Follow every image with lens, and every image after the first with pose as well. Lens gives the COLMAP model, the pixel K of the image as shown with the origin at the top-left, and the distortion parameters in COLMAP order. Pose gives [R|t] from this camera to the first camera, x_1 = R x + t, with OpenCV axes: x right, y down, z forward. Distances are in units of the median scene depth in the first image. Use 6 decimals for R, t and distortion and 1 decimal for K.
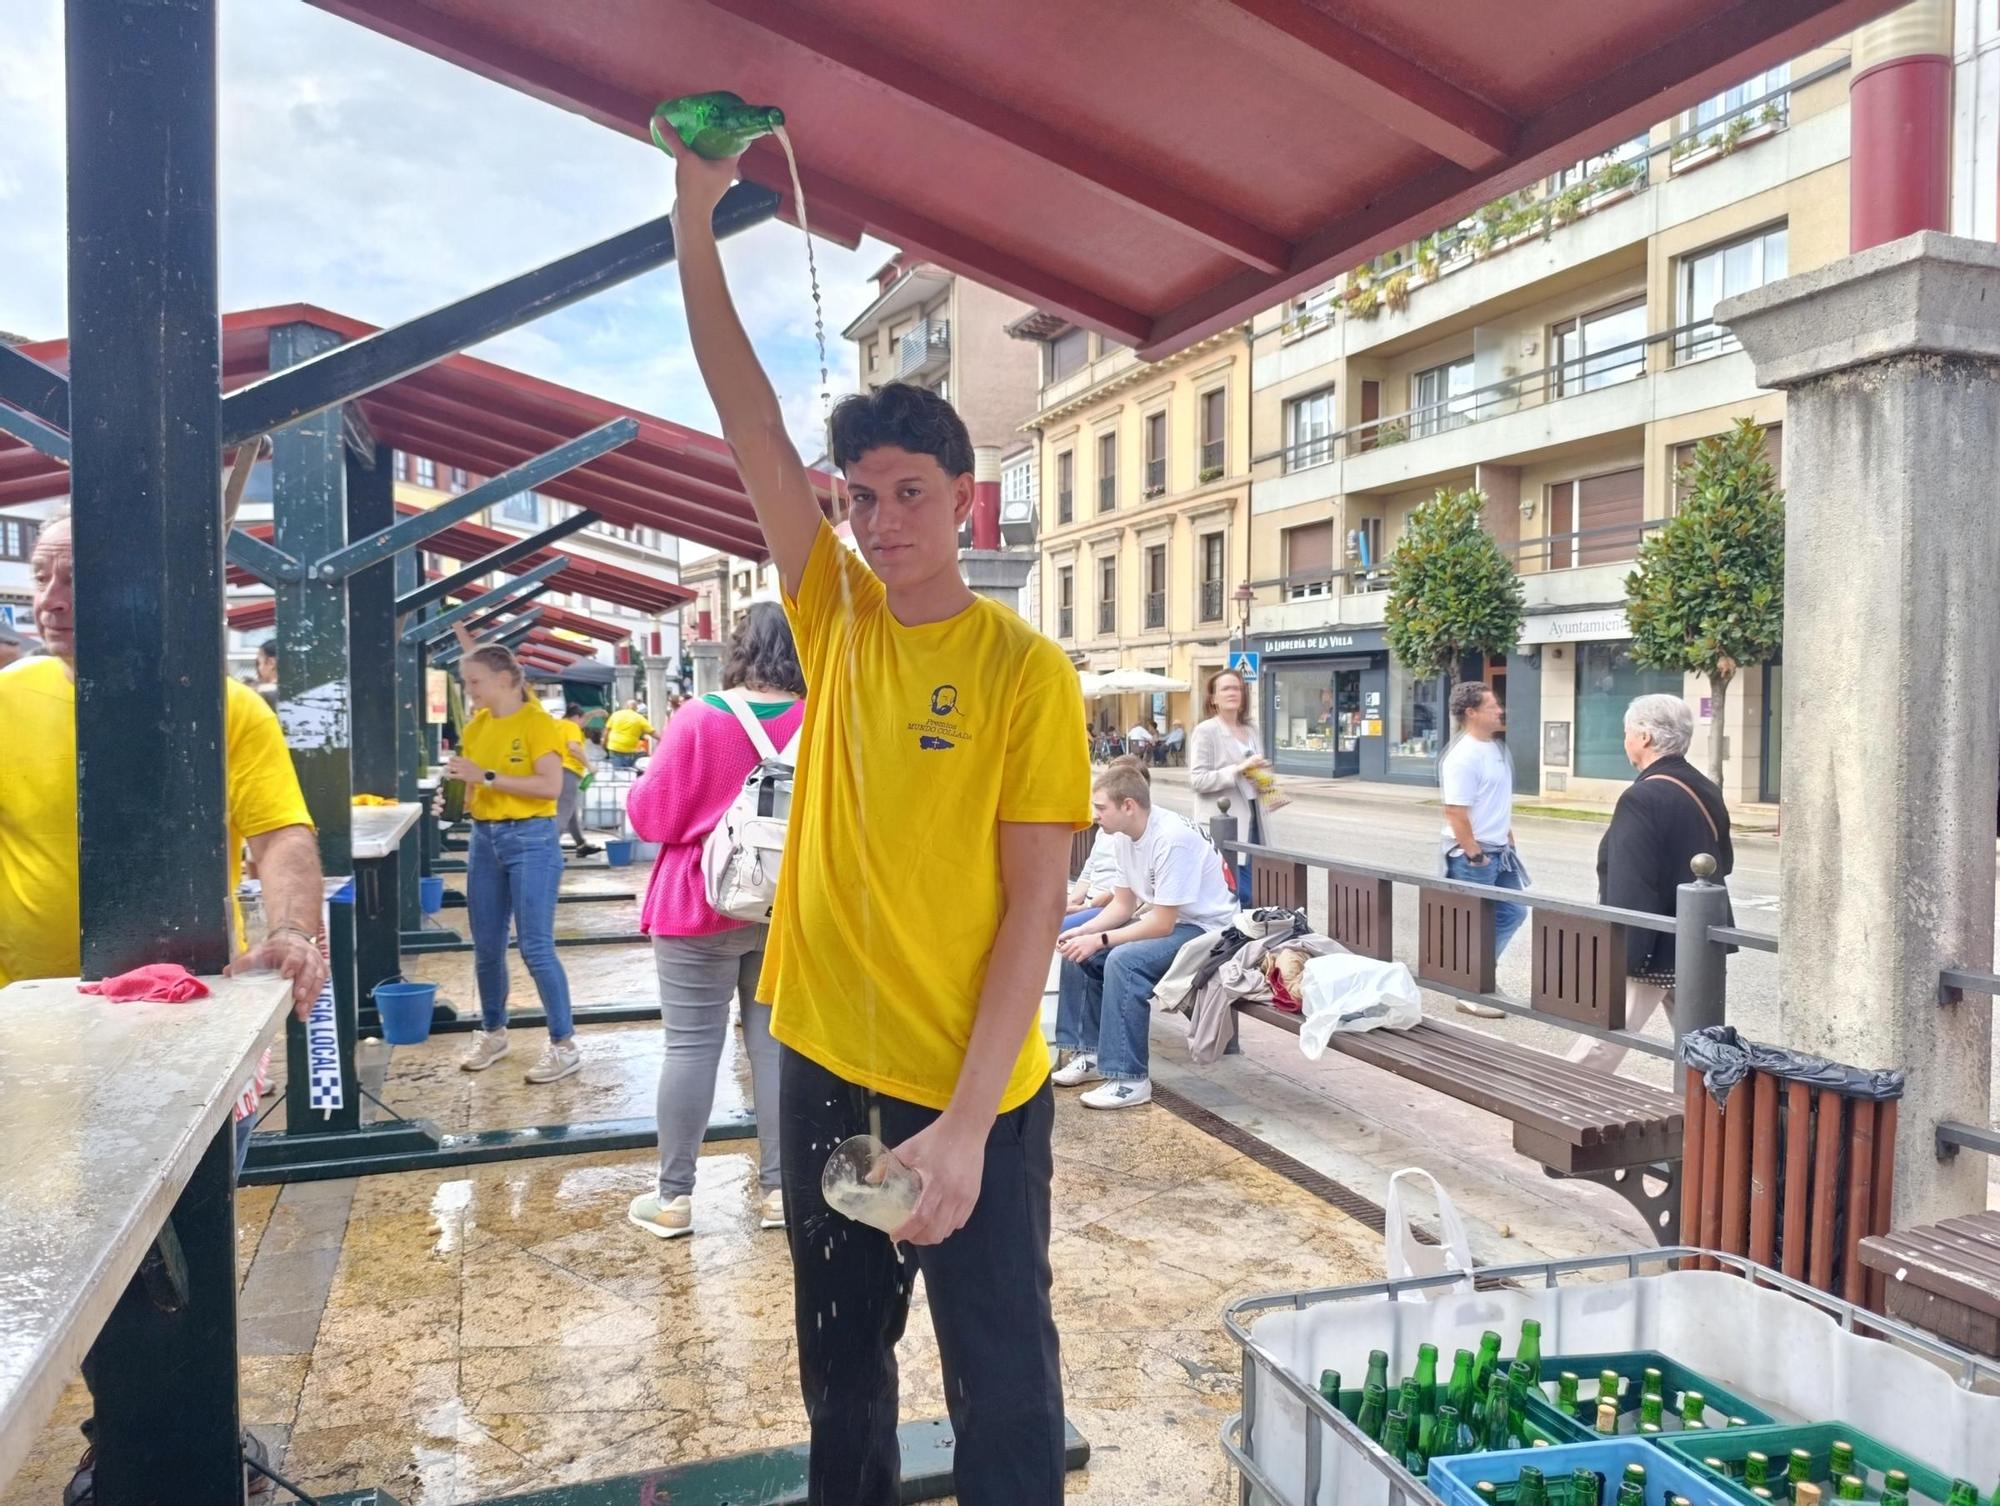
lens RADIAL K [[1362.3, 0, 1003.7], [0, 1362.3, 749.3], [0, 0, 1]] dist [-0.003358, -0.018816]
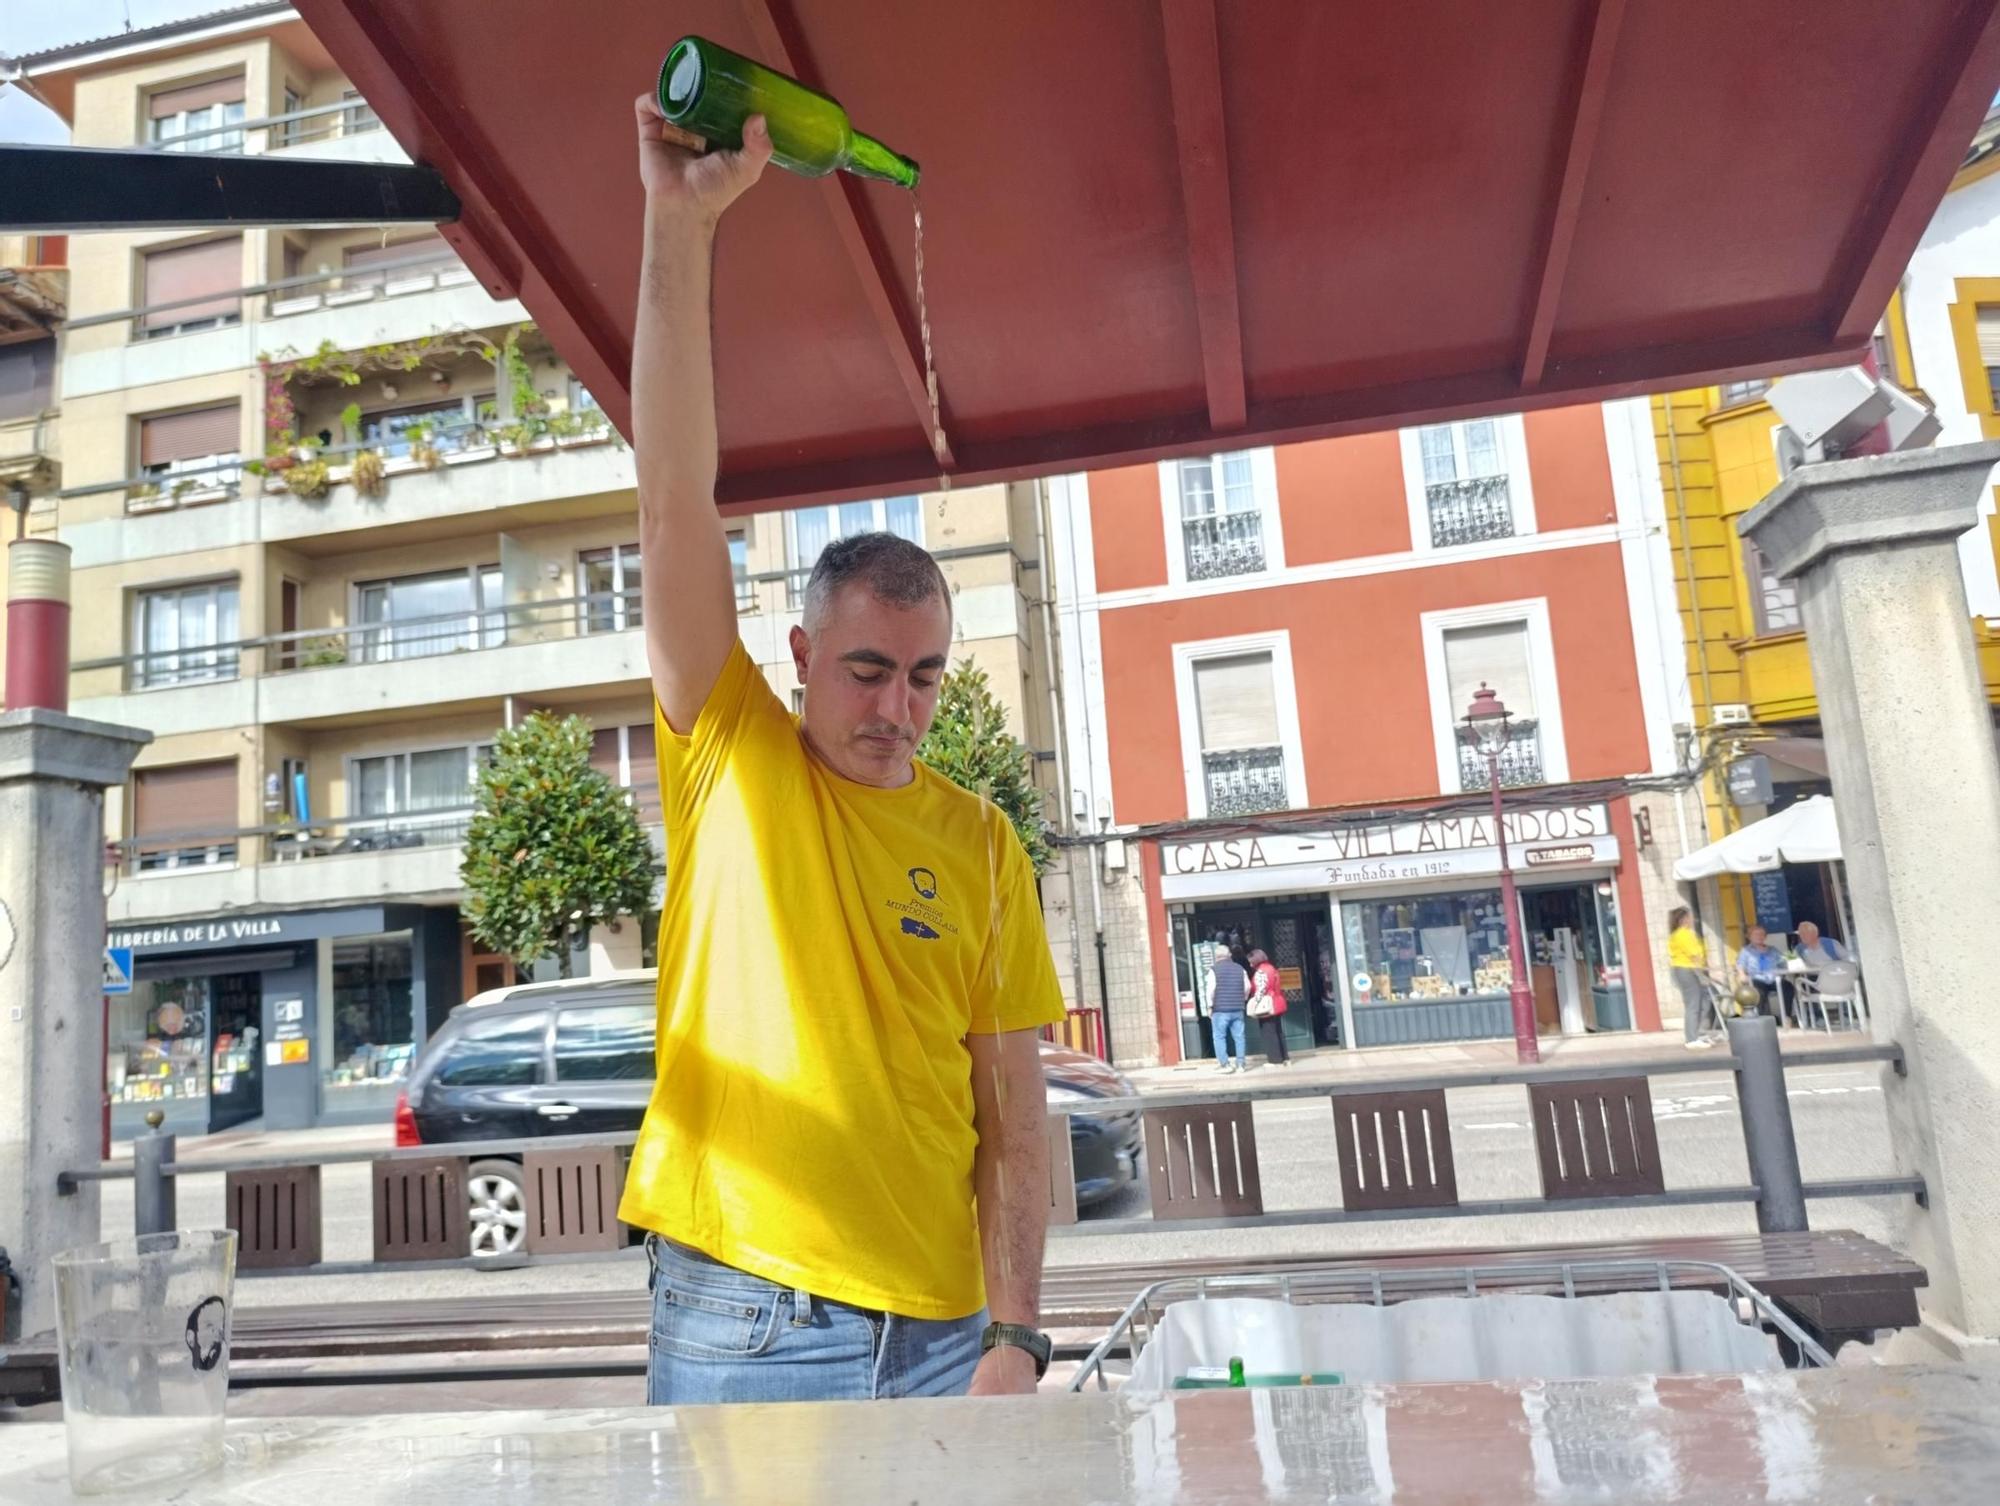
lens RADIAL K [[1362.3, 0, 1074.7], [0, 1362.3, 742.4], [0, 0, 1]] dist [-0.003358, -0.018816]
pose [[0.511800, 0.100894, 0.853160, -0.140139], [0.108751, 0.977483, -0.180834, -0.001125], [-0.852194, 0.185333, 0.489303, 0.282431]]
